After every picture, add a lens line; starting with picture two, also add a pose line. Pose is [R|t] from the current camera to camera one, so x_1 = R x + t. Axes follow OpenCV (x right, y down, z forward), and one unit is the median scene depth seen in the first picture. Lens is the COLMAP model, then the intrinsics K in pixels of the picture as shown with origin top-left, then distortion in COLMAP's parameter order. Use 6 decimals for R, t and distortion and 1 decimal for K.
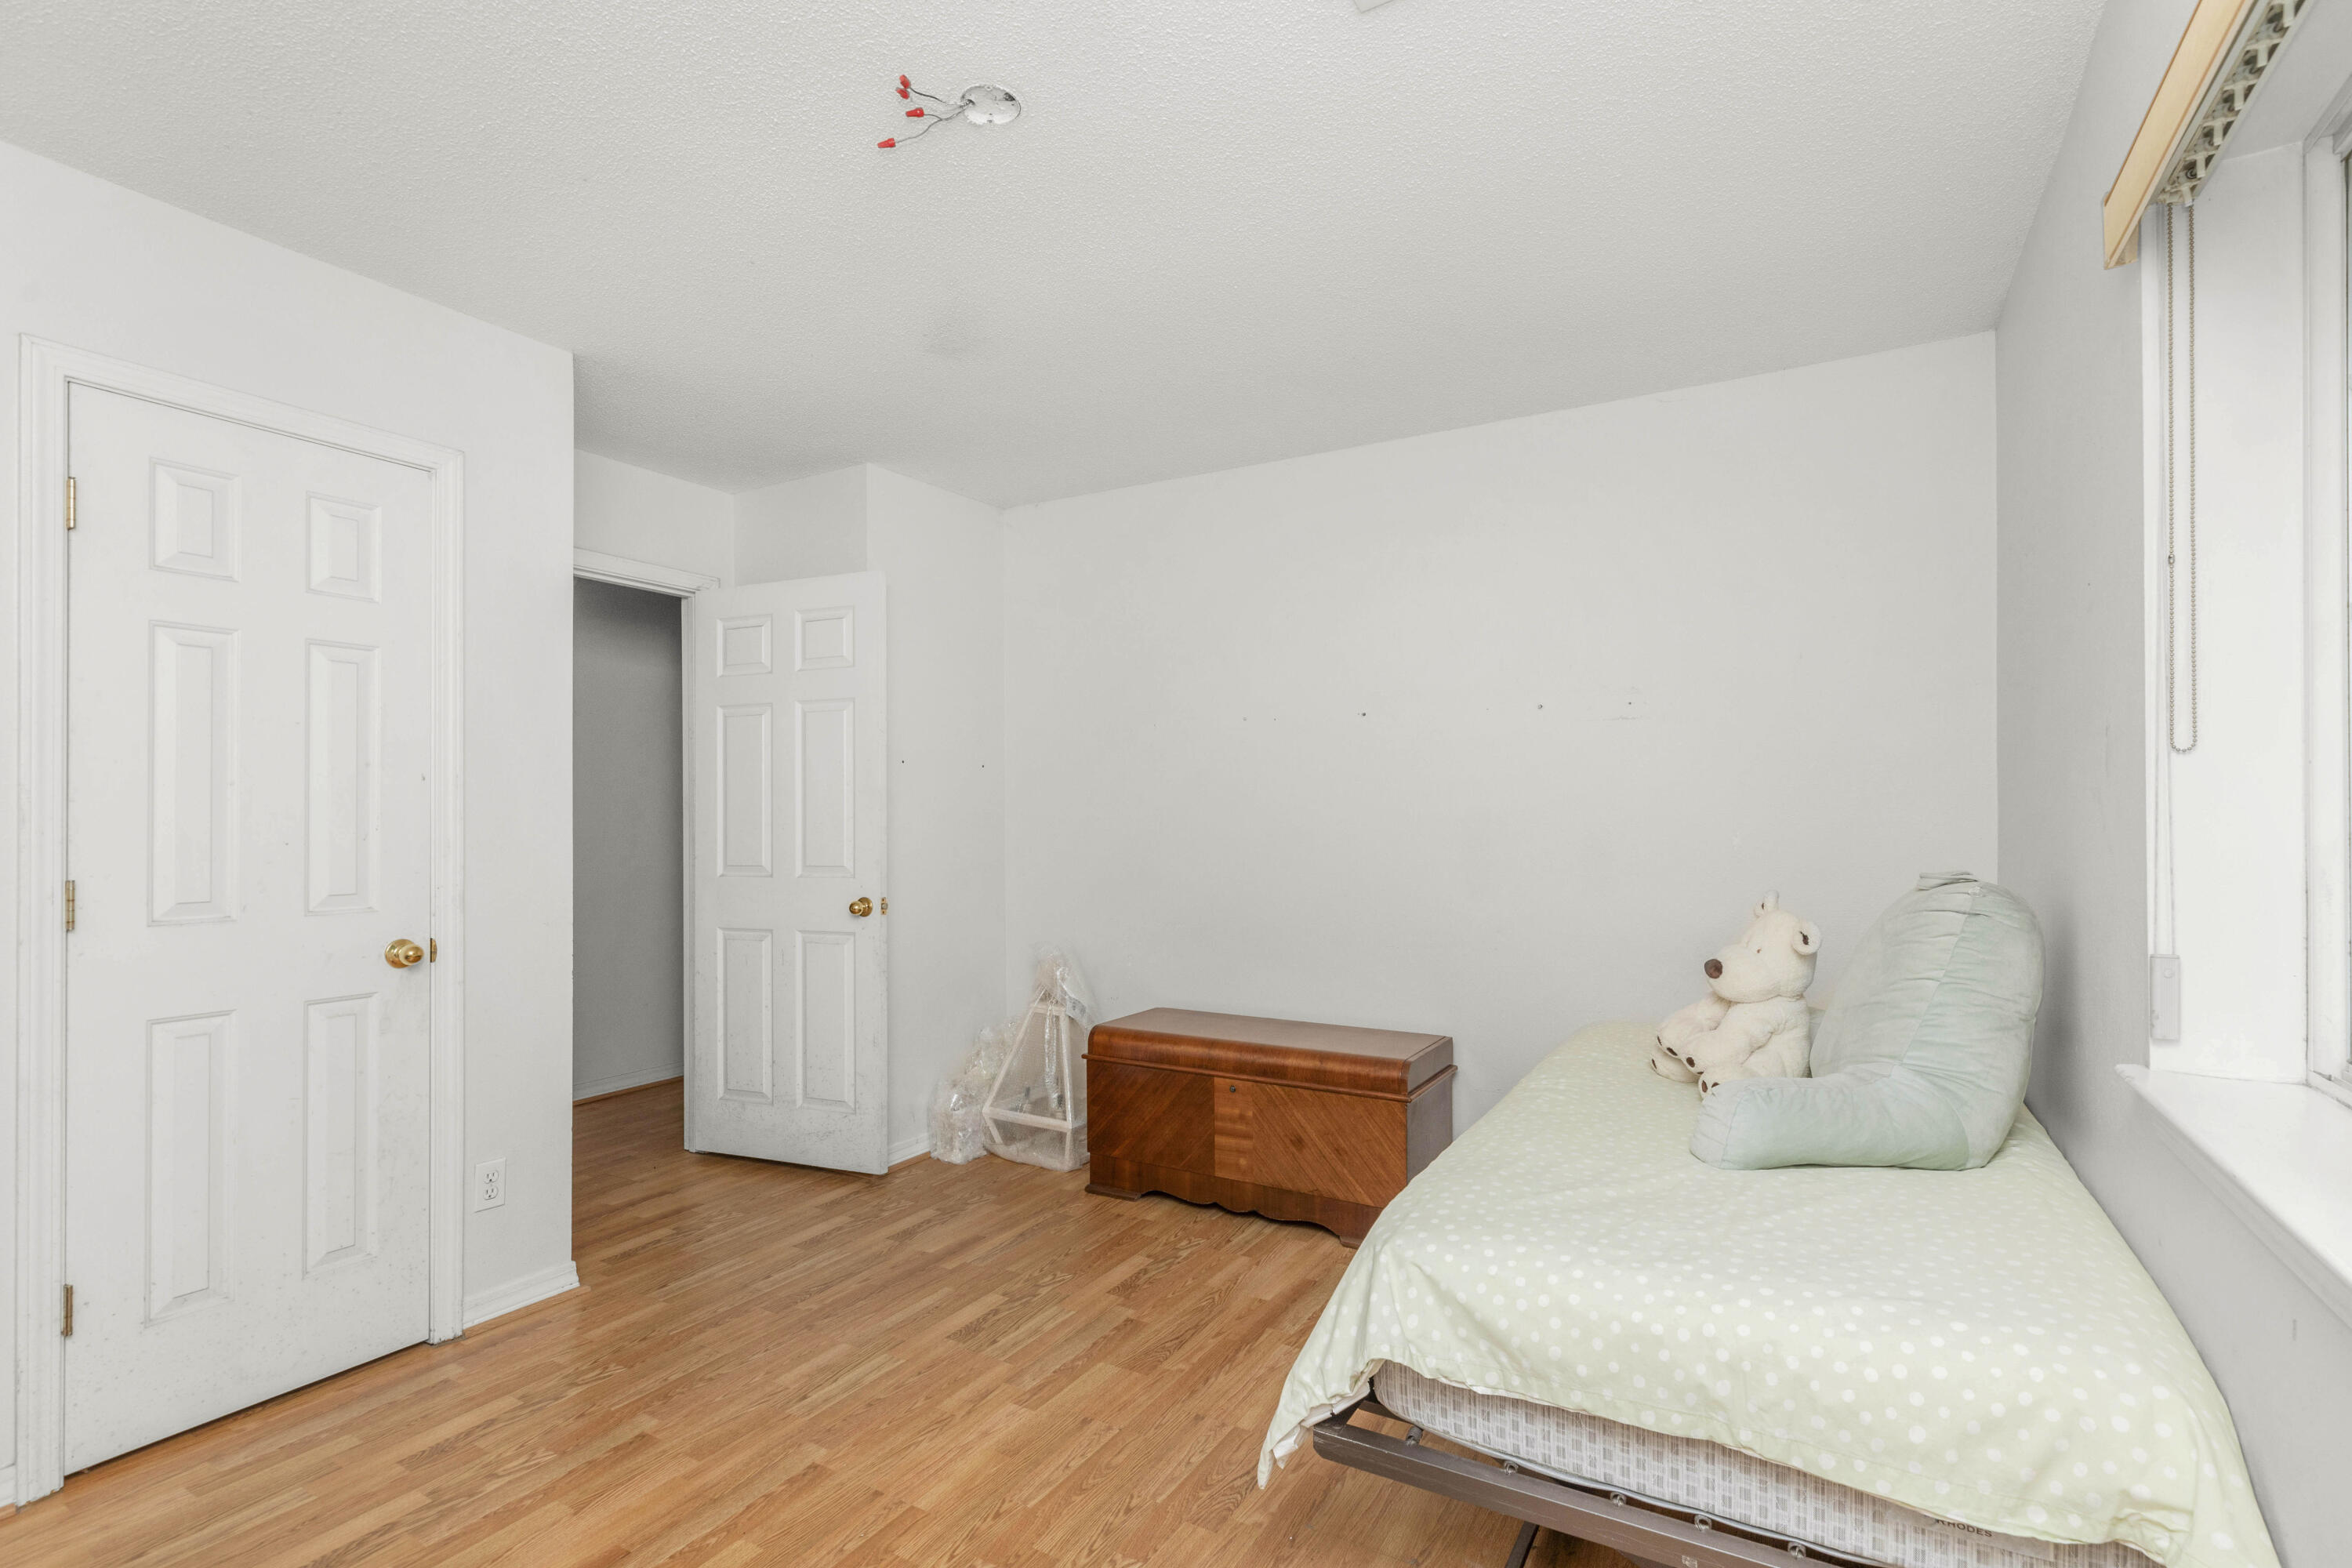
lens RADIAL K [[1077.3, 0, 1178.4], [0, 1077.3, 775.3], [0, 0, 1]] dist [0.000290, -0.000059]
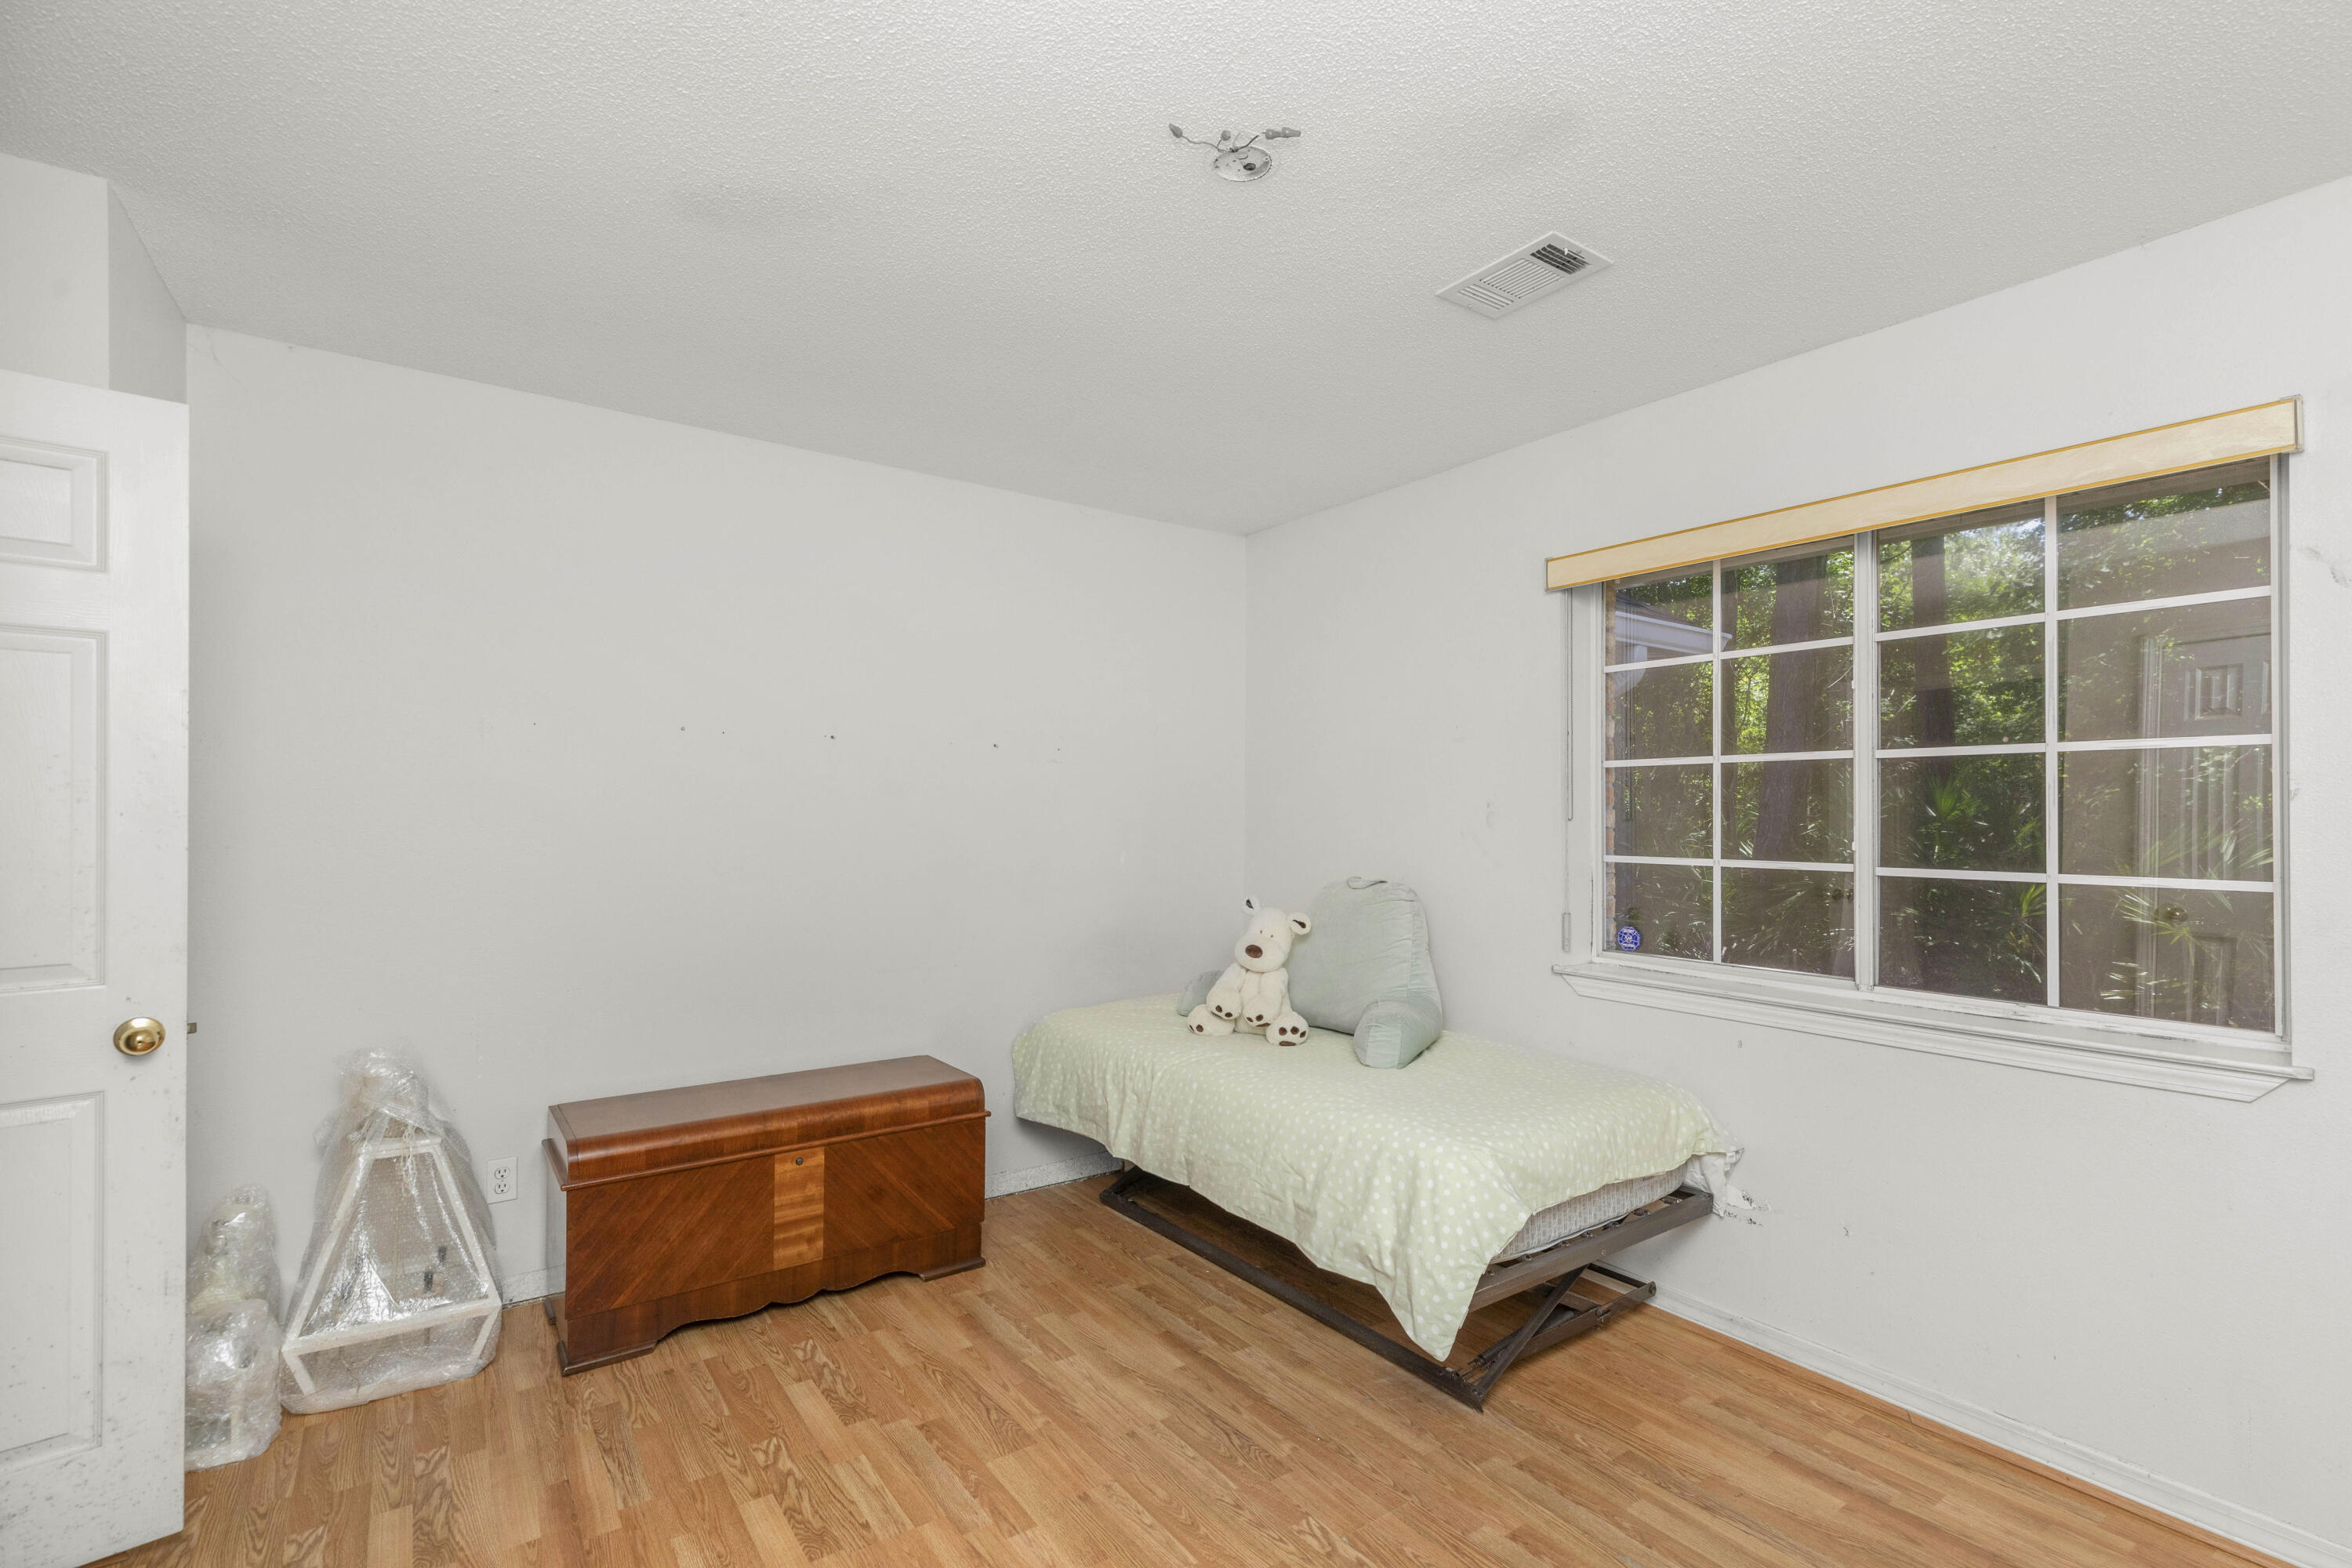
lens RADIAL K [[1092.9, 0, 1186.5], [0, 1092.9, 799.9], [0, 0, 1]] dist [0.003283, 0.000155]
pose [[0.406301, 0.015976, 0.913599, -0.639043], [-0.038357, 0.999264, -0.000416, -0.010462], [-0.912934, -0.034874, 0.406615, 0.374521]]
